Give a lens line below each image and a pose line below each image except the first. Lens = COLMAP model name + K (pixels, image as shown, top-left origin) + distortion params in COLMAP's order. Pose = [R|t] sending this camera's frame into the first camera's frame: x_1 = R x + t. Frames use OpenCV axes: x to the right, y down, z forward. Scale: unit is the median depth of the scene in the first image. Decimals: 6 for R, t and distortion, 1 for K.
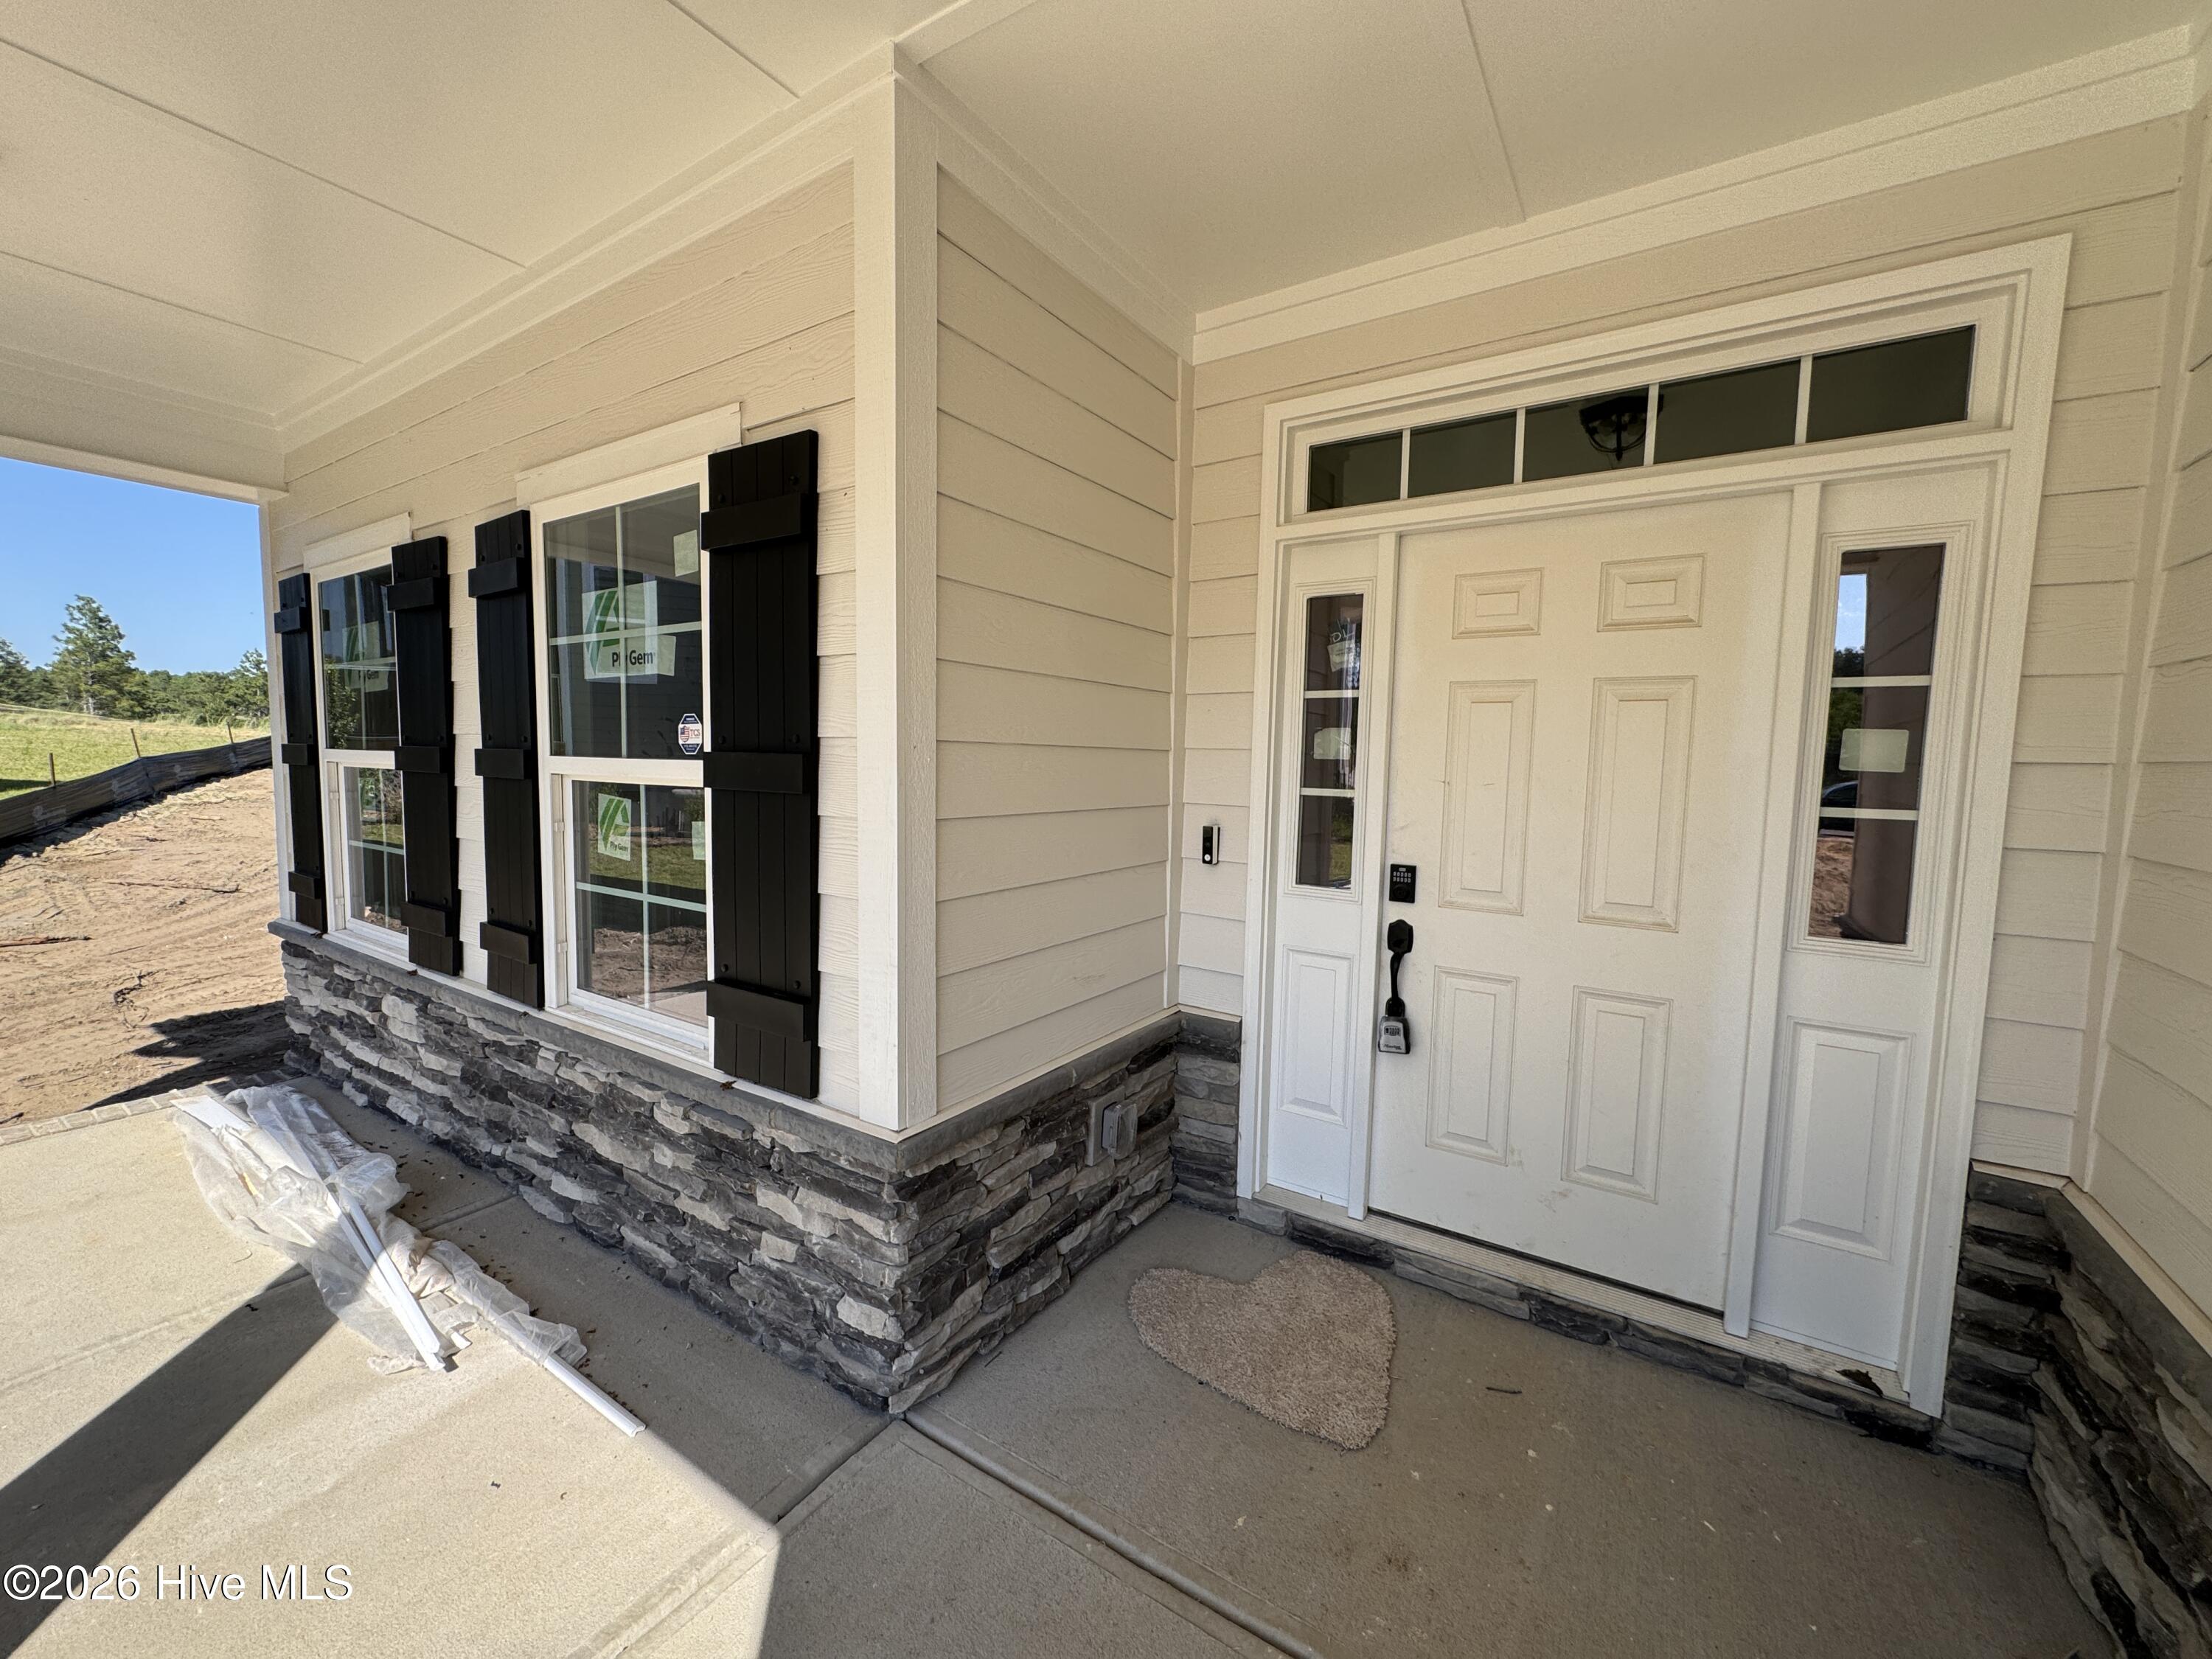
lens RADIAL K [[888.4, 0, 1090.6], [0, 888.4, 821.2], [0, 0, 1]] dist [-0.001772, 0.000665]
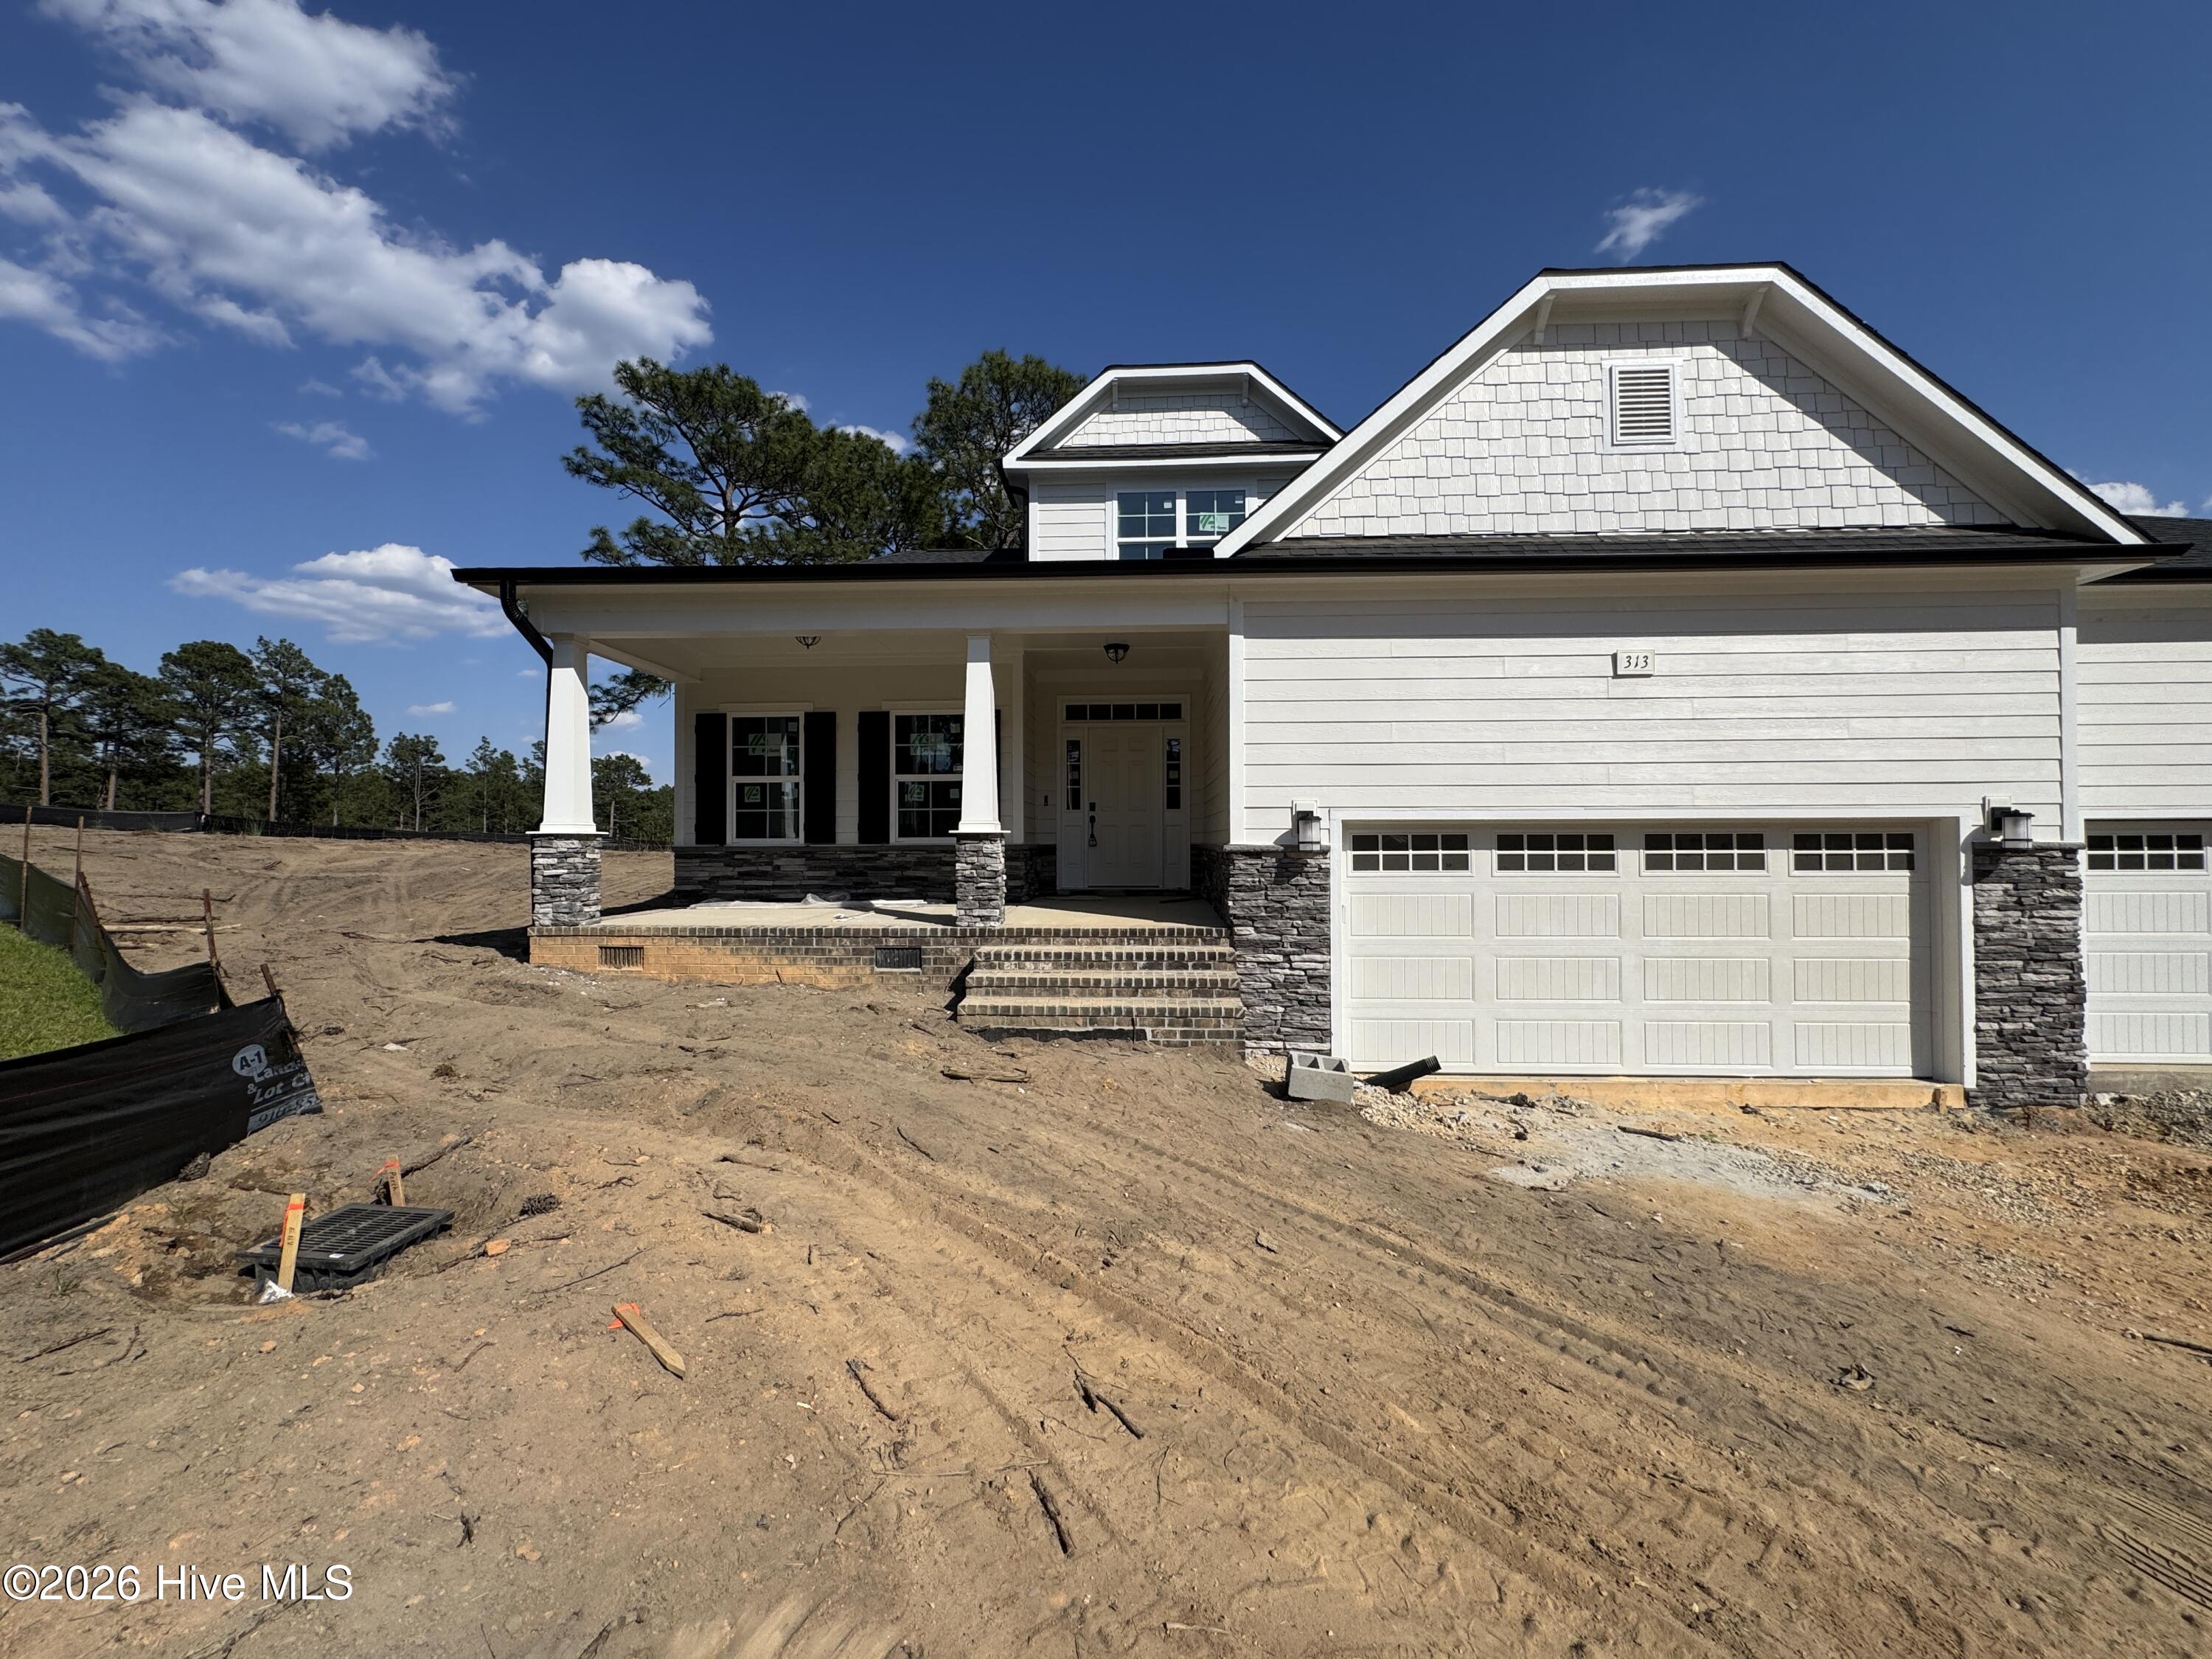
lens RADIAL K [[888.4, 0, 1102.5], [0, 888.4, 834.2], [0, 0, 1]] dist [-0.001772, 0.000665]
pose [[0.853628, -0.019288, 0.520527, -2.019347], [0.064182, 0.995594, -0.068362, 0.541799], [-0.516915, 0.091764, 0.851104, -2.922875]]
